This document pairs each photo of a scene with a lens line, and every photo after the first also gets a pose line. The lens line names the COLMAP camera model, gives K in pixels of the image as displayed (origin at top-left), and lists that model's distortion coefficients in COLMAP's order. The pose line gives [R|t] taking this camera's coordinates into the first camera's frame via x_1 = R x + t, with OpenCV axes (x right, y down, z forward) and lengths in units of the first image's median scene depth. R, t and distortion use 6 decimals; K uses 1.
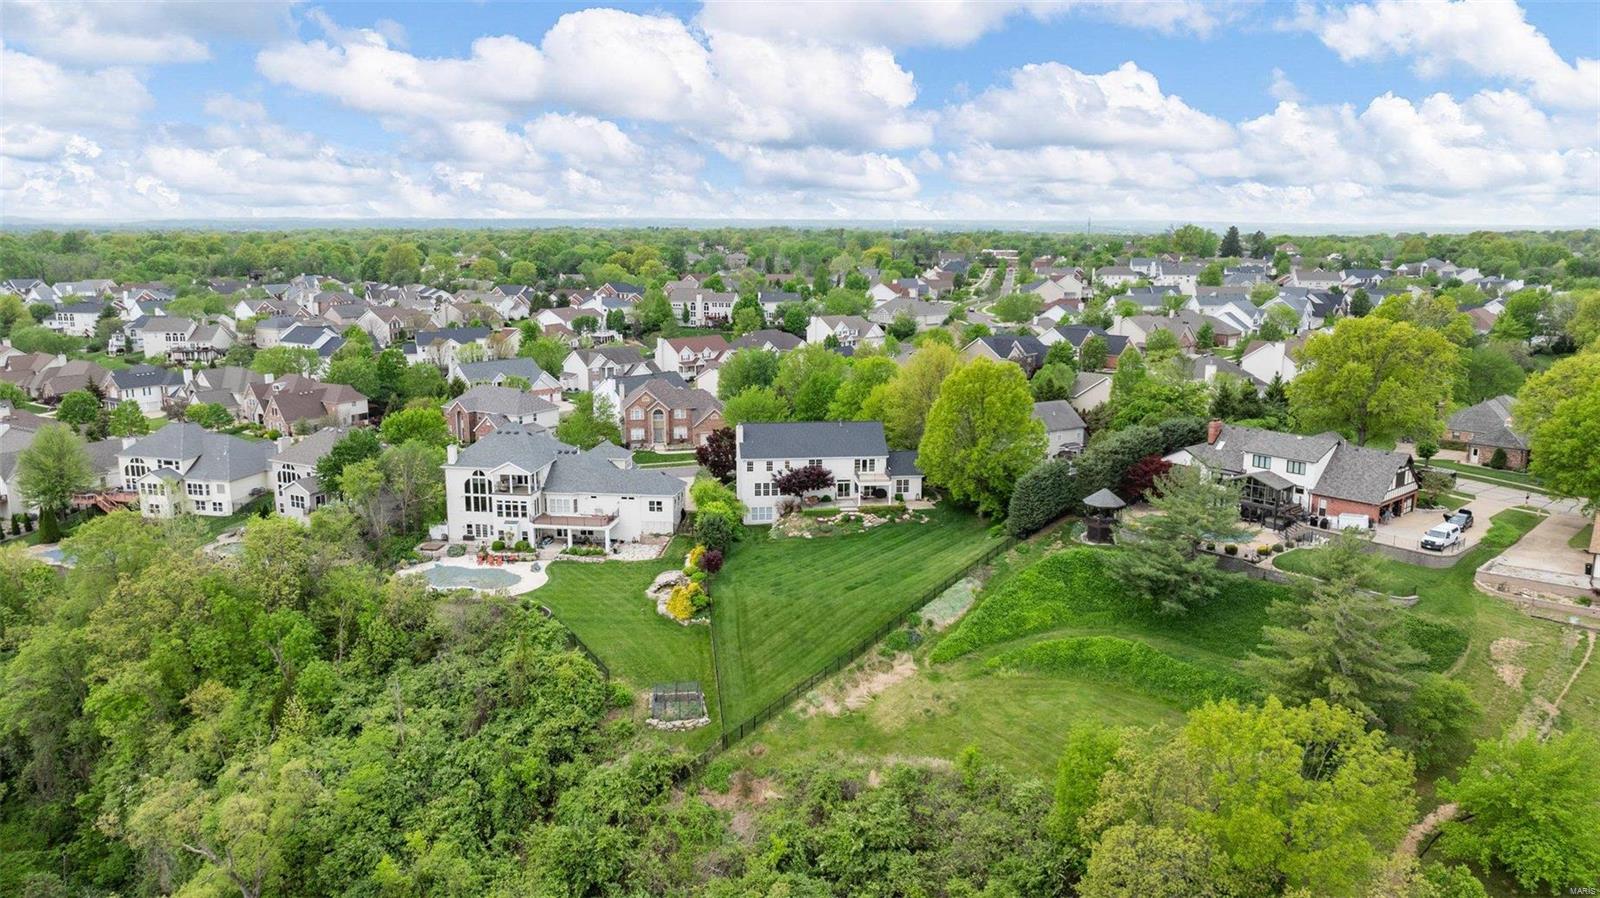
lens RADIAL K [[1125.3, 0, 805.8], [0, 1125.3, 434.7], [0, 0, 1]] dist [-0.016743, -0.006973]
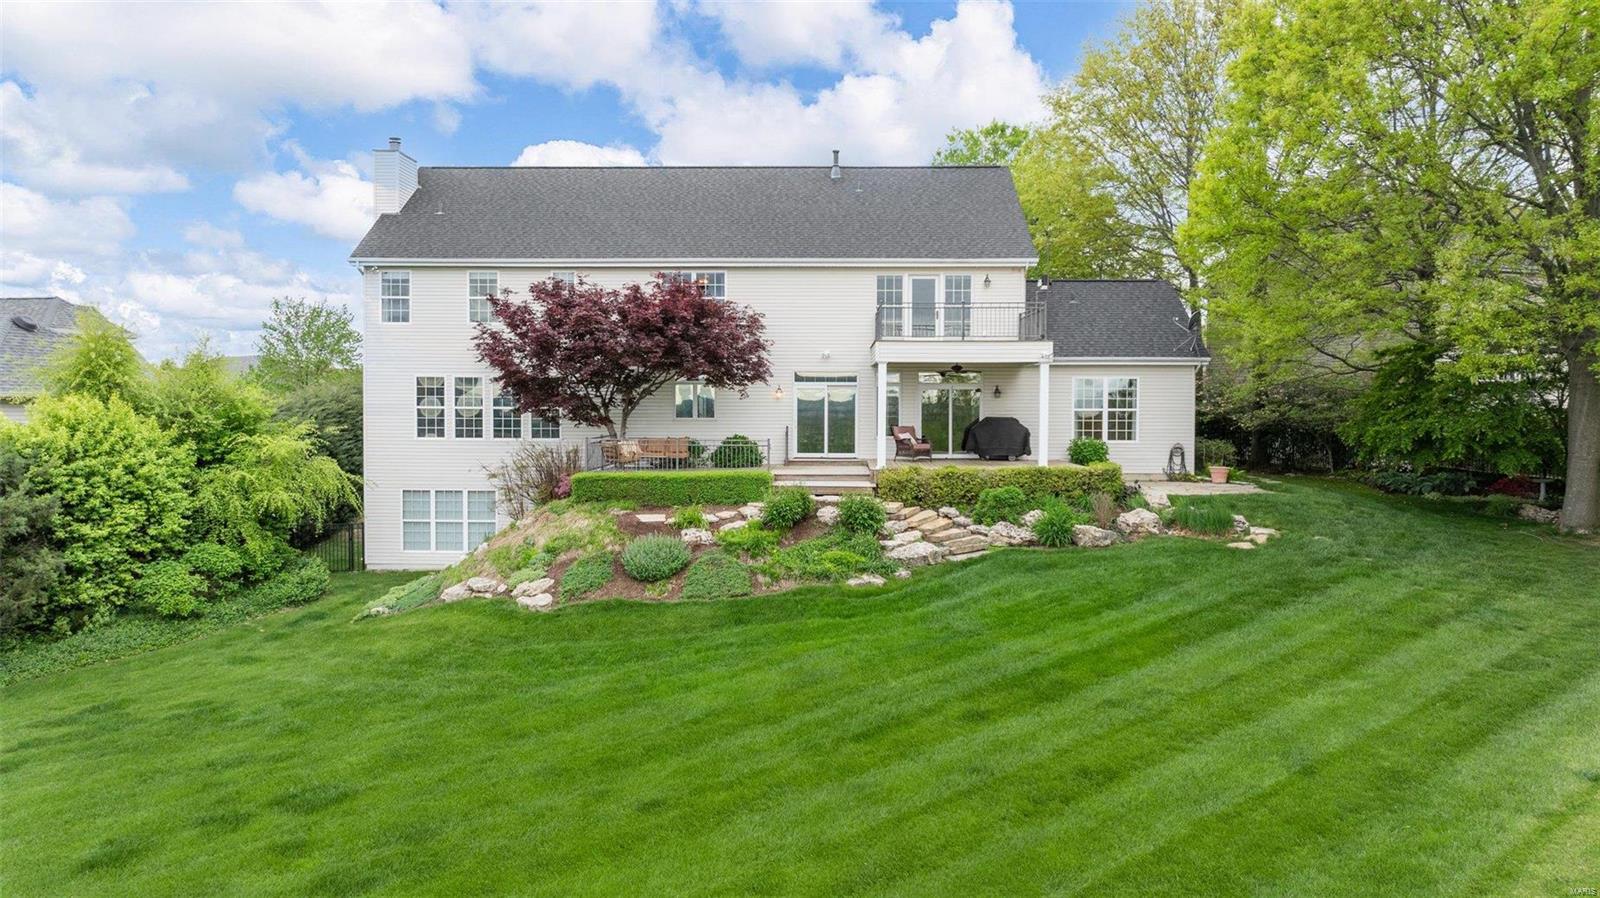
lens RADIAL K [[1125.3, 0, 805.8], [0, 1125.3, 434.7], [0, 0, 1]] dist [-0.016743, -0.006973]
pose [[0.990427, 0.005537, -0.137927, 0.060394], [-0.026311, 0.988449, -0.149253, 0.085150], [0.135507, 0.151454, 0.979132, 0.797972]]
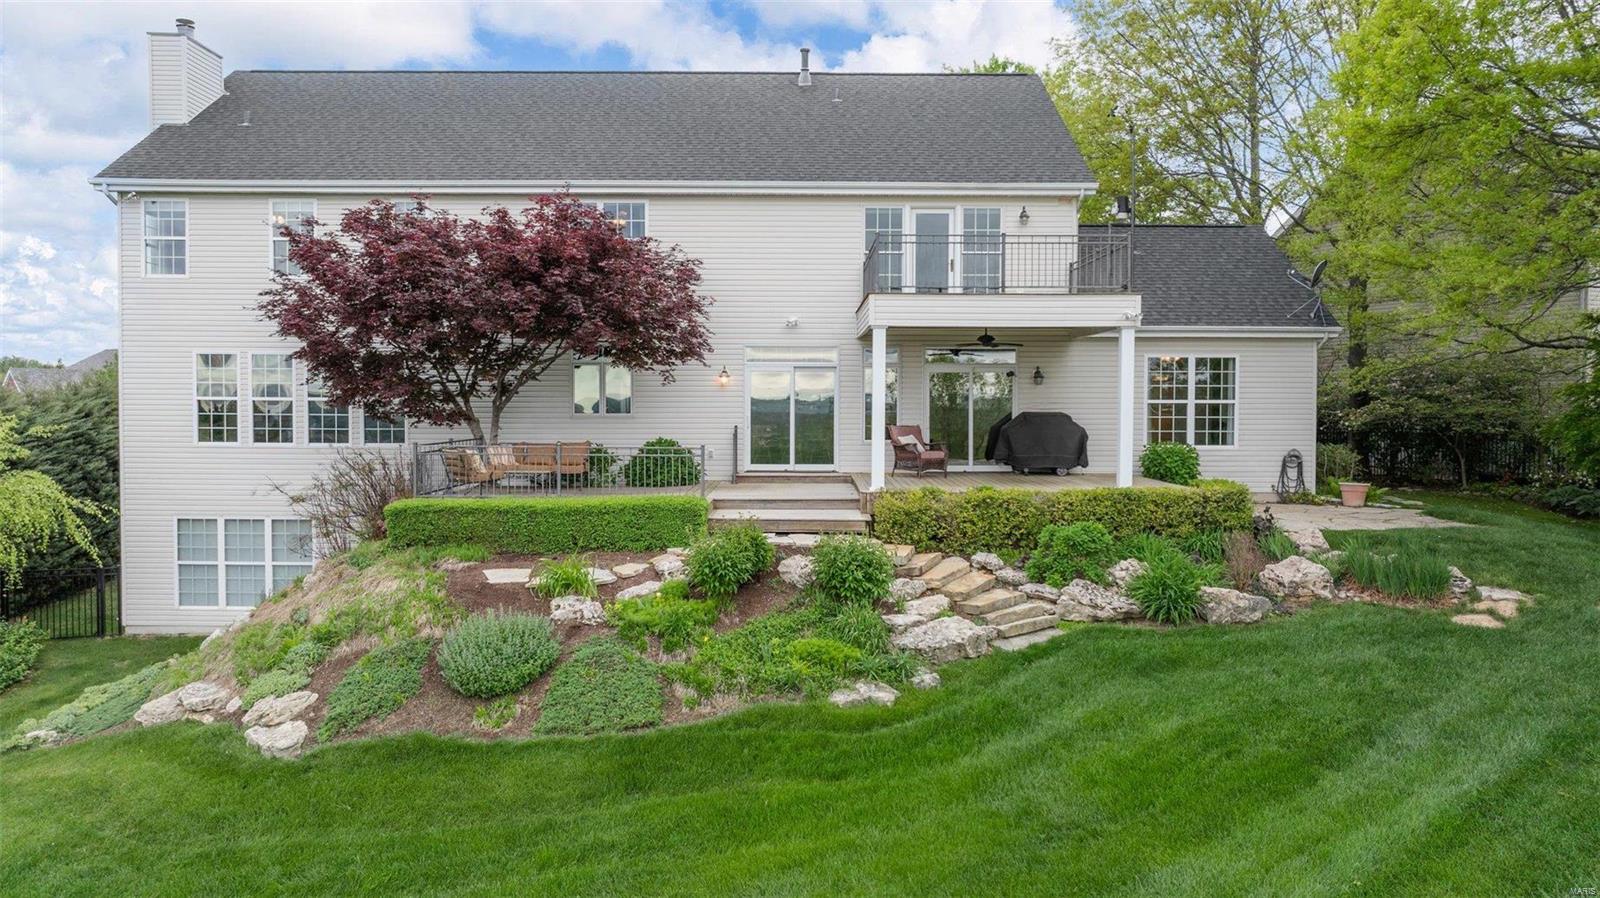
lens RADIAL K [[1125.3, 0, 805.8], [0, 1125.3, 434.7], [0, 0, 1]] dist [-0.016743, -0.006973]
pose [[0.994298, 0.004614, -0.106534, 0.052105], [-0.020660, 0.988468, -0.150014, 0.074721], [0.104613, 0.151360, 0.982927, 0.863688]]
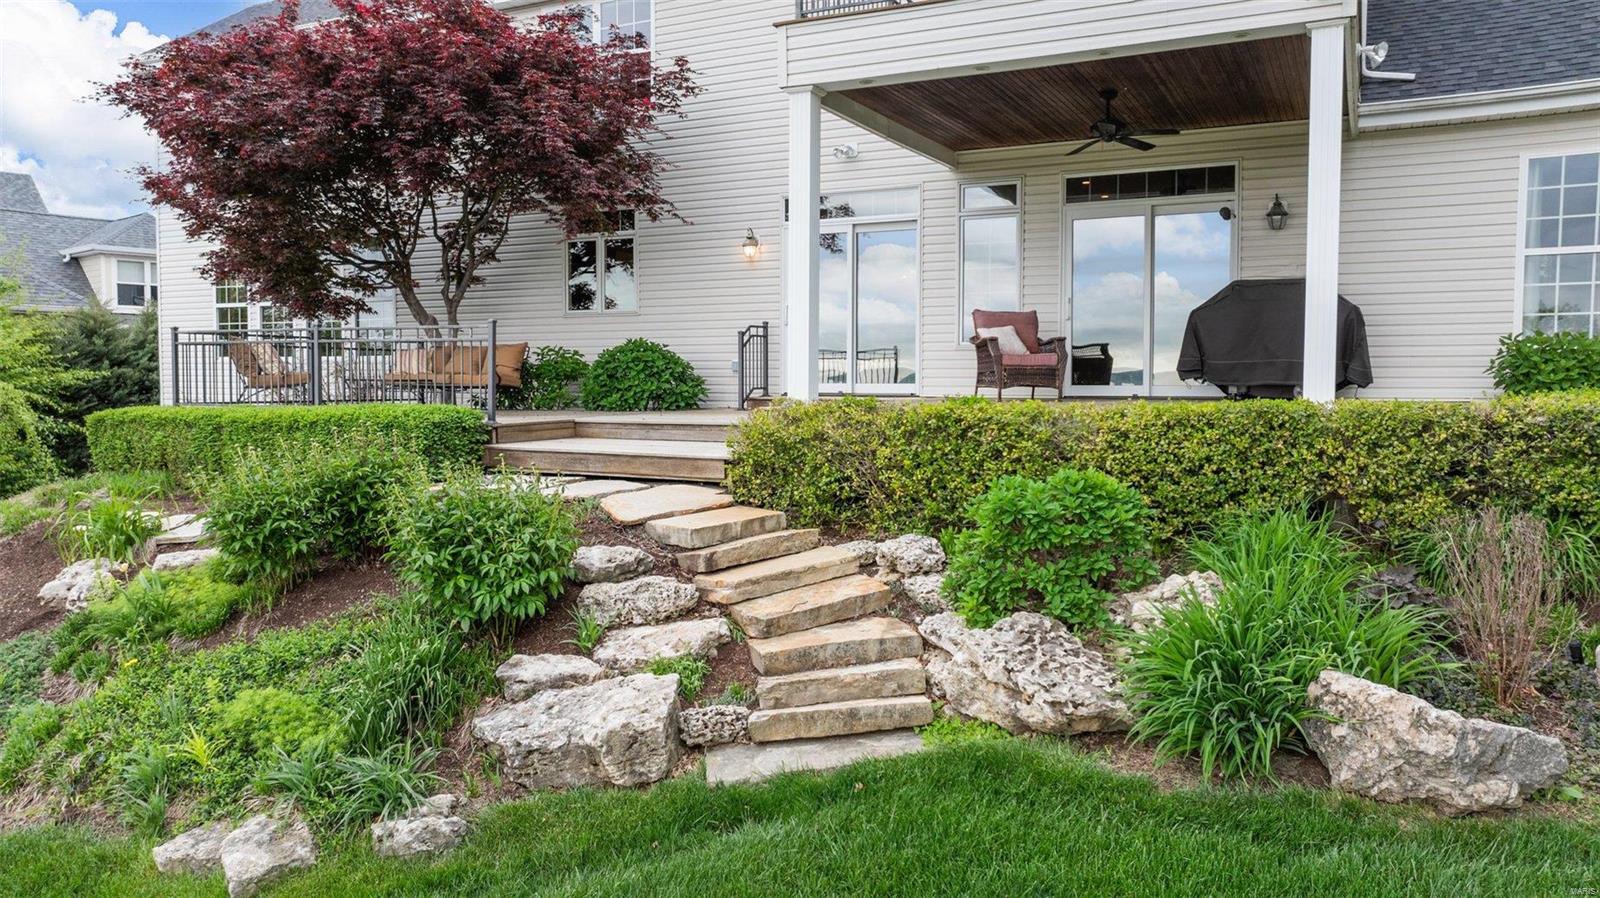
lens RADIAL K [[1125.3, 0, 805.8], [0, 1125.3, 434.7], [0, 0, 1]] dist [-0.016743, -0.006973]
pose [[0.839028, 0.025618, -0.543485, 0.082217], [-0.097359, 0.989838, -0.103645, 0.070306], [0.535307, 0.139874, 0.832995, 0.933254]]
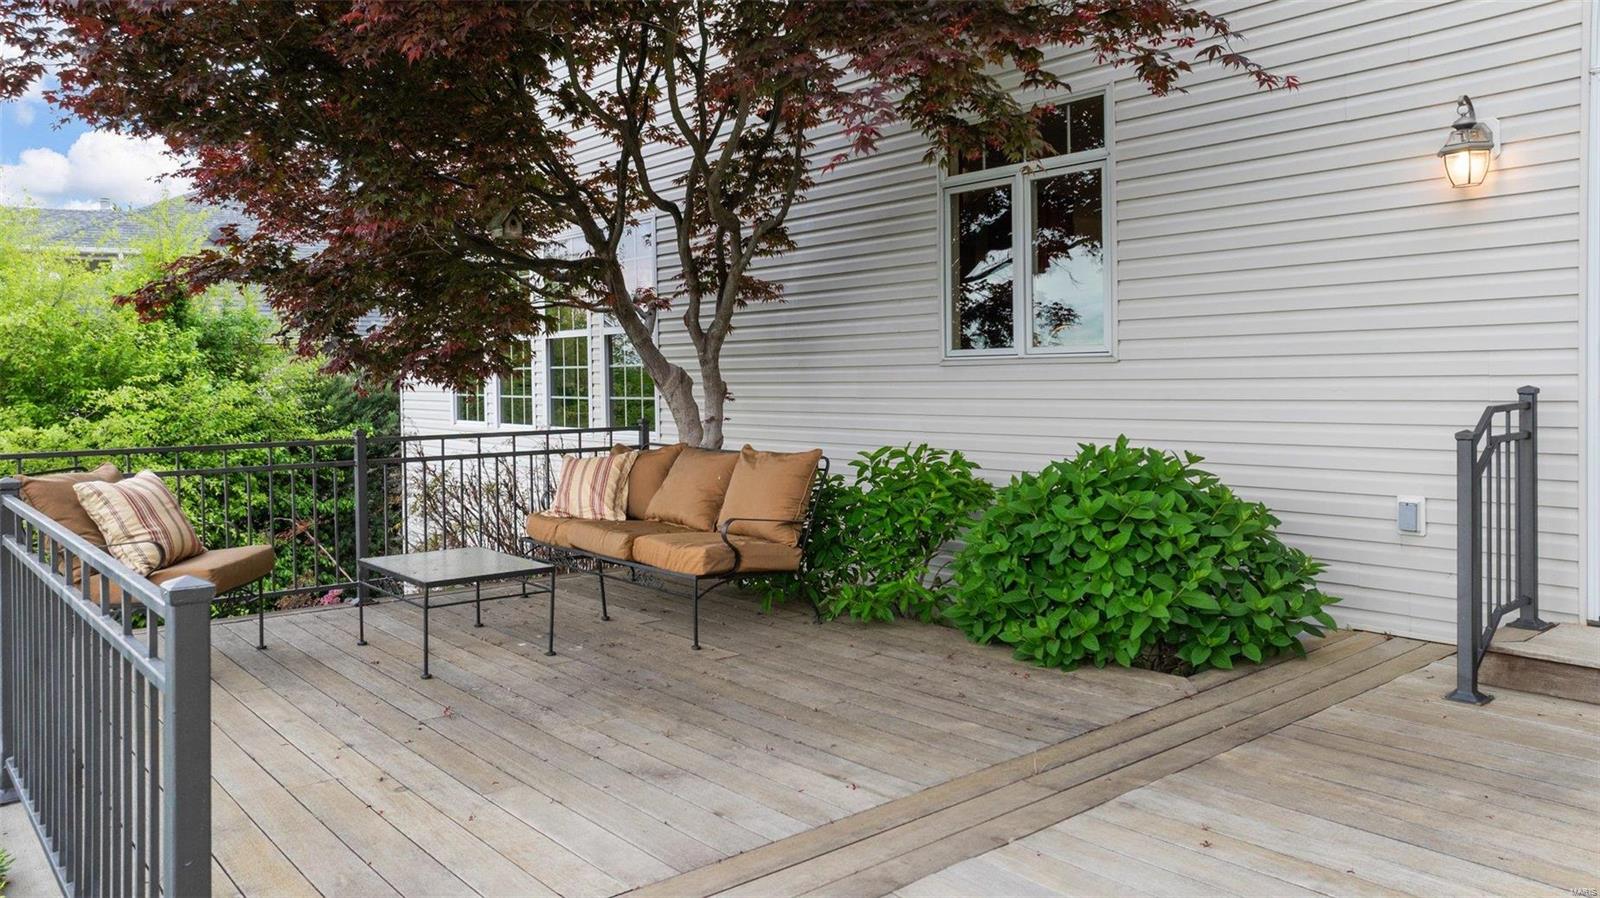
lens RADIAL K [[1148.8, 0, 807.9], [0, 1148.8, 387.2], [0, 0, 1]] dist [-0.008443, -0.002149]
pose [[0.551354, 0.001244, -0.834271, 0.041701], [-0.134323, 0.987085, -0.087300, 0.056350], [0.823387, 0.160195, 0.544400, 0.977657]]
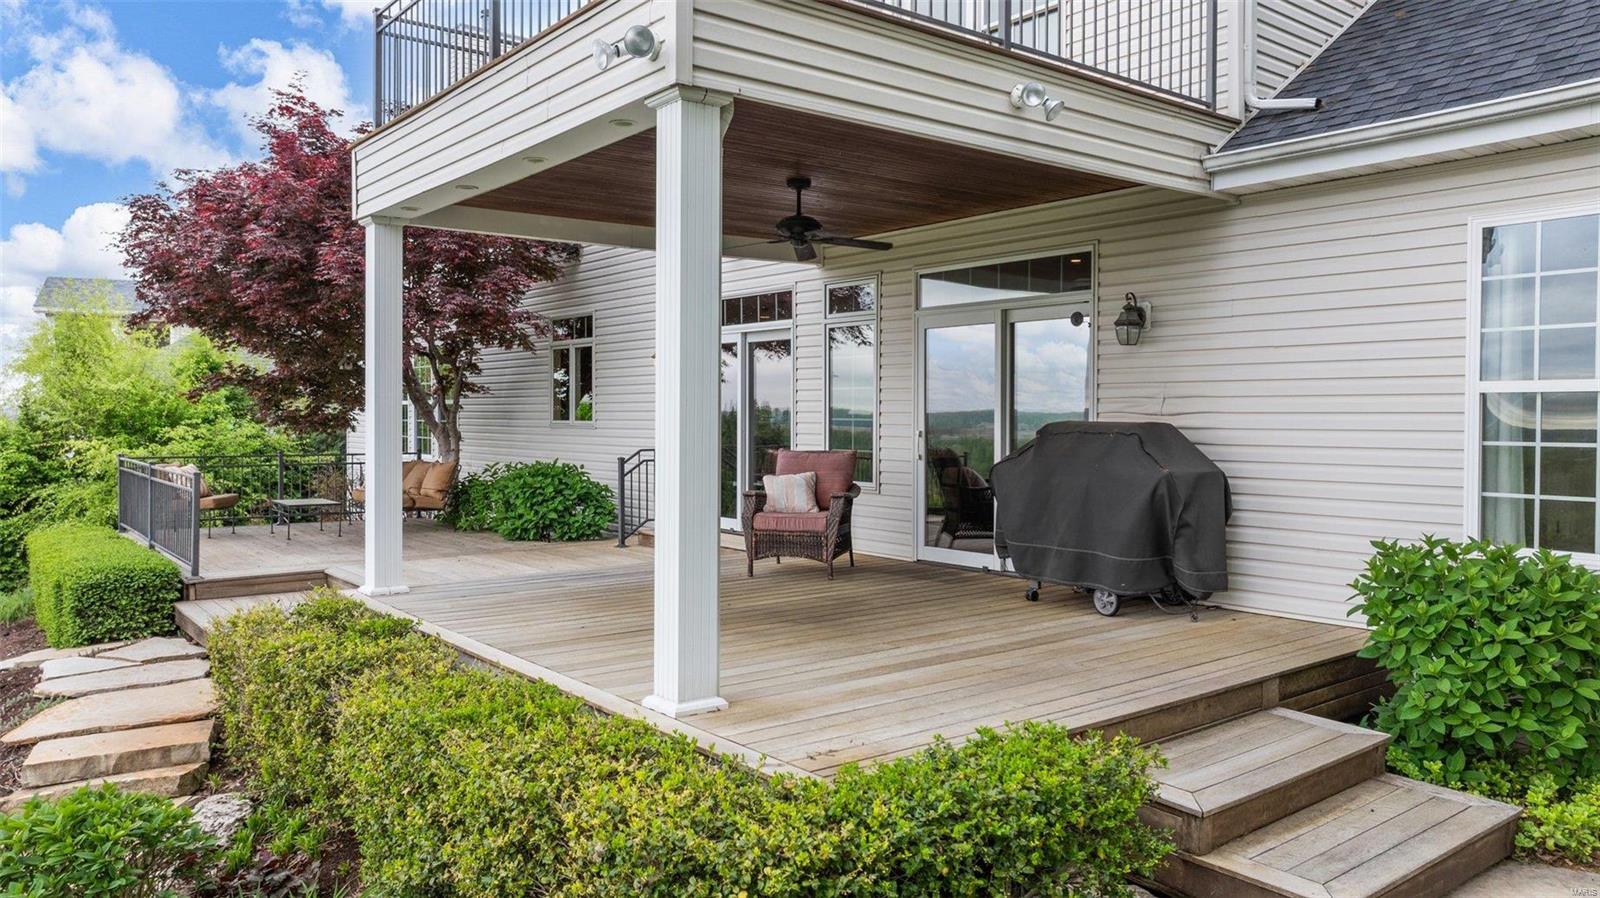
lens RADIAL K [[1125.3, 0, 805.8], [0, 1125.3, 434.7], [0, 0, 1]] dist [-0.016743, -0.006973]
pose [[0.530904, 0.016541, -0.847271, 0.103717], [-0.155682, 0.984697, -0.078328, 0.055575], [0.833009, 0.173490, 0.525354, 0.973939]]
